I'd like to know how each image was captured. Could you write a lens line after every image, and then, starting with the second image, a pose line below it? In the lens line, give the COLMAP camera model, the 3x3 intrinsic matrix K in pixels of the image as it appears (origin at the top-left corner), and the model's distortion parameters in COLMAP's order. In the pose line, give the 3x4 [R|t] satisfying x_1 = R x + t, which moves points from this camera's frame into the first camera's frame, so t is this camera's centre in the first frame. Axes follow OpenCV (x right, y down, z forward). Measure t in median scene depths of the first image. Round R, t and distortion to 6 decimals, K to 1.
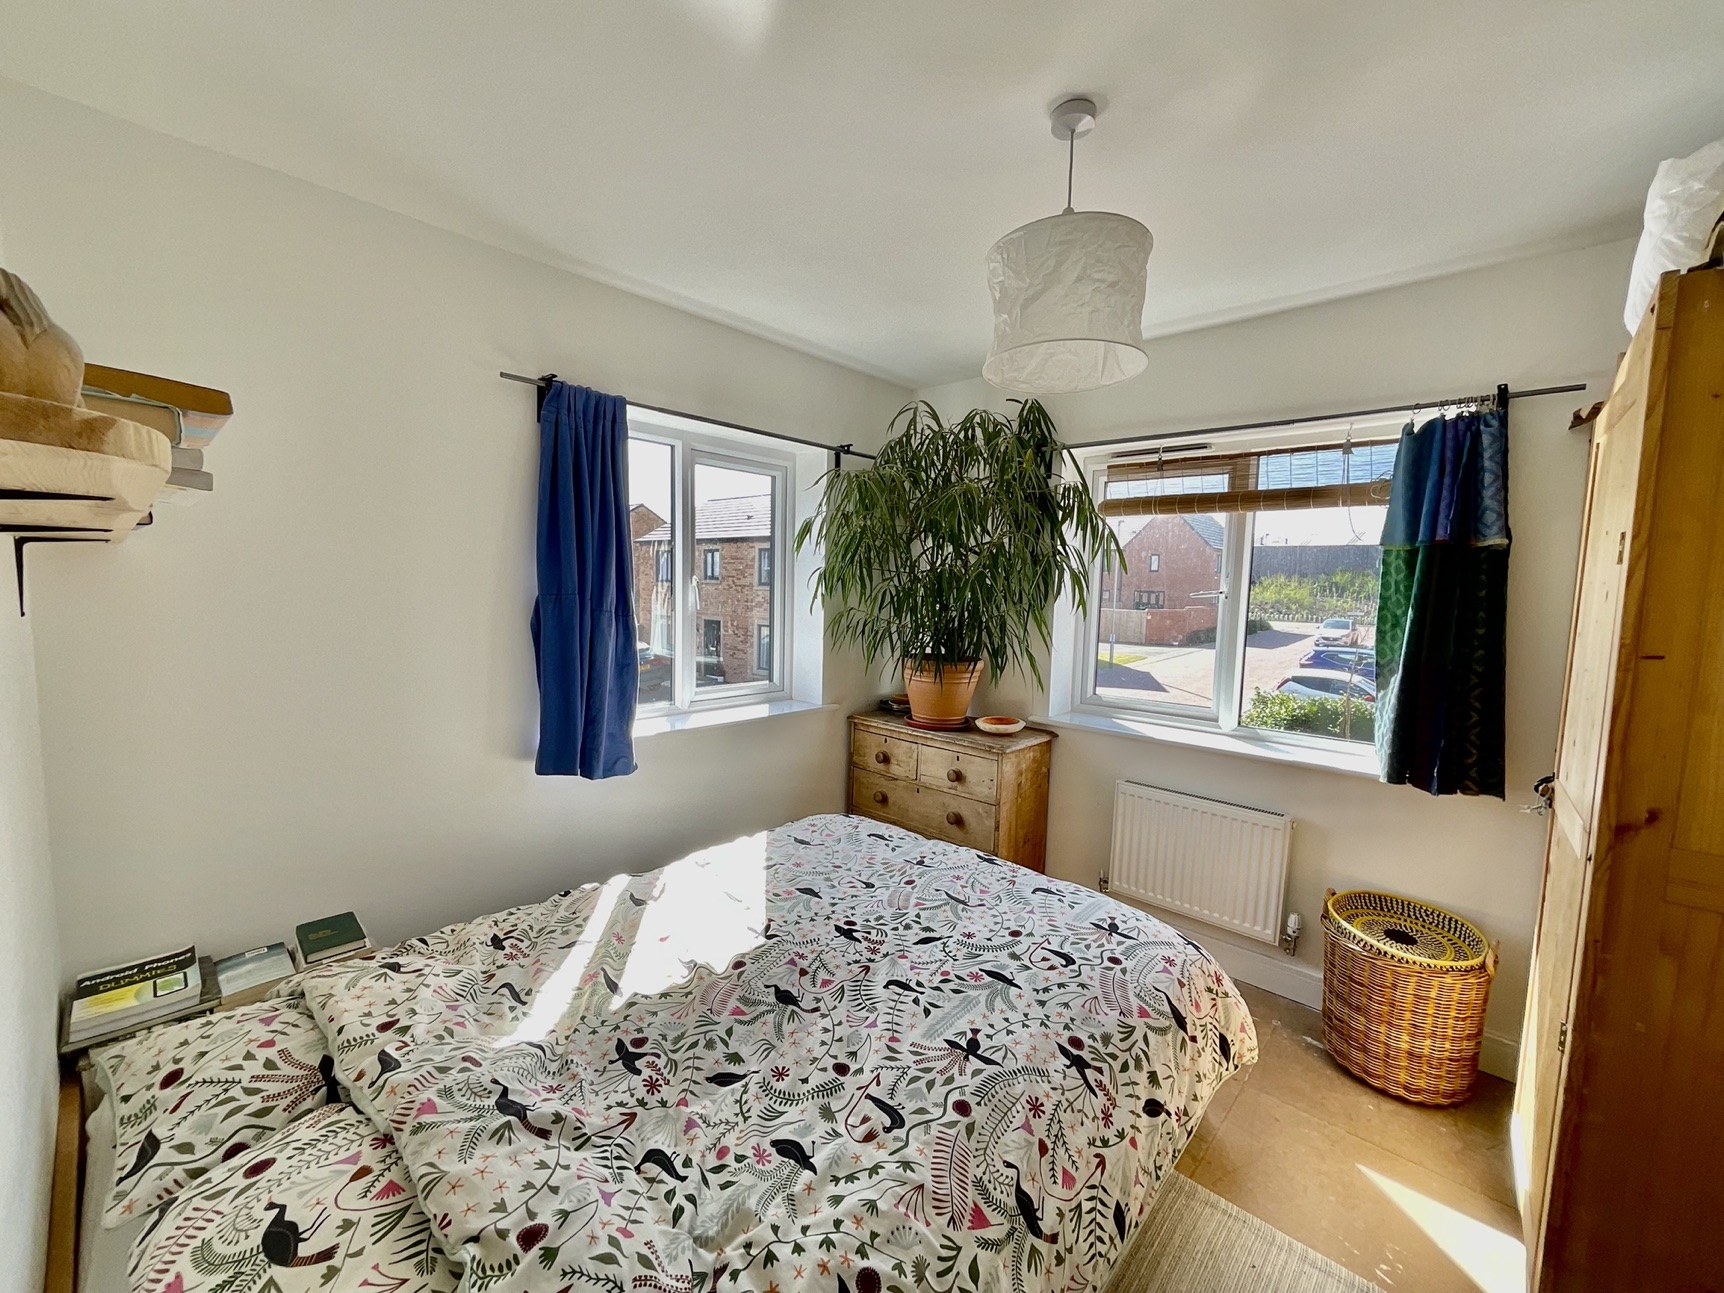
lens RADIAL K [[696.9, 0, 866.8], [0, 696.9, 647.3], [0, 0, 1]] dist [0.001663, 0.001534]
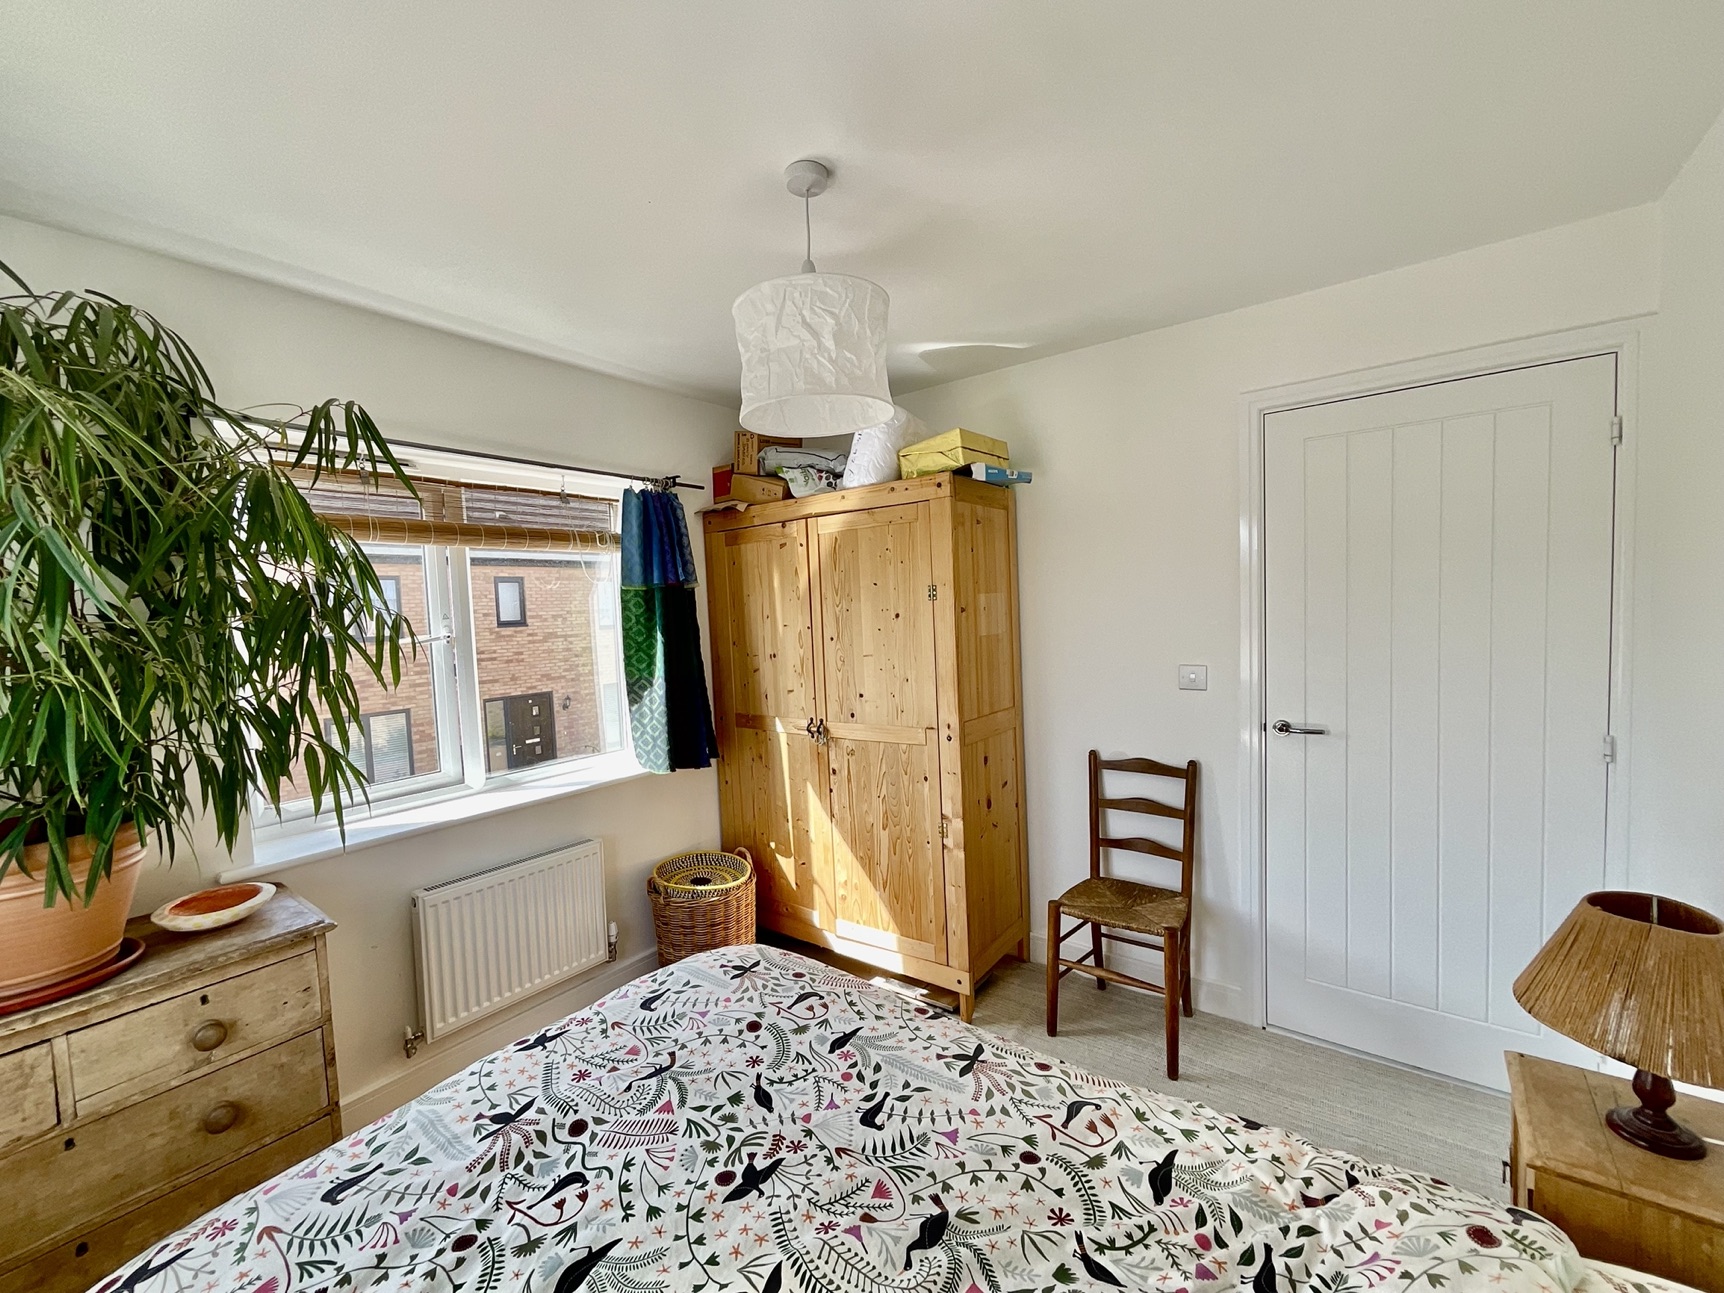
lens RADIAL K [[696.9, 0, 864.9], [0, 696.9, 644.6], [0, 0, 1]] dist [0.001663, 0.001534]
pose [[-0.101268, -0.073183, 0.992164, -0.641777], [0.129333, 0.987859, 0.086066, -0.119386], [-0.986417, 0.137035, -0.090574, 0.892133]]
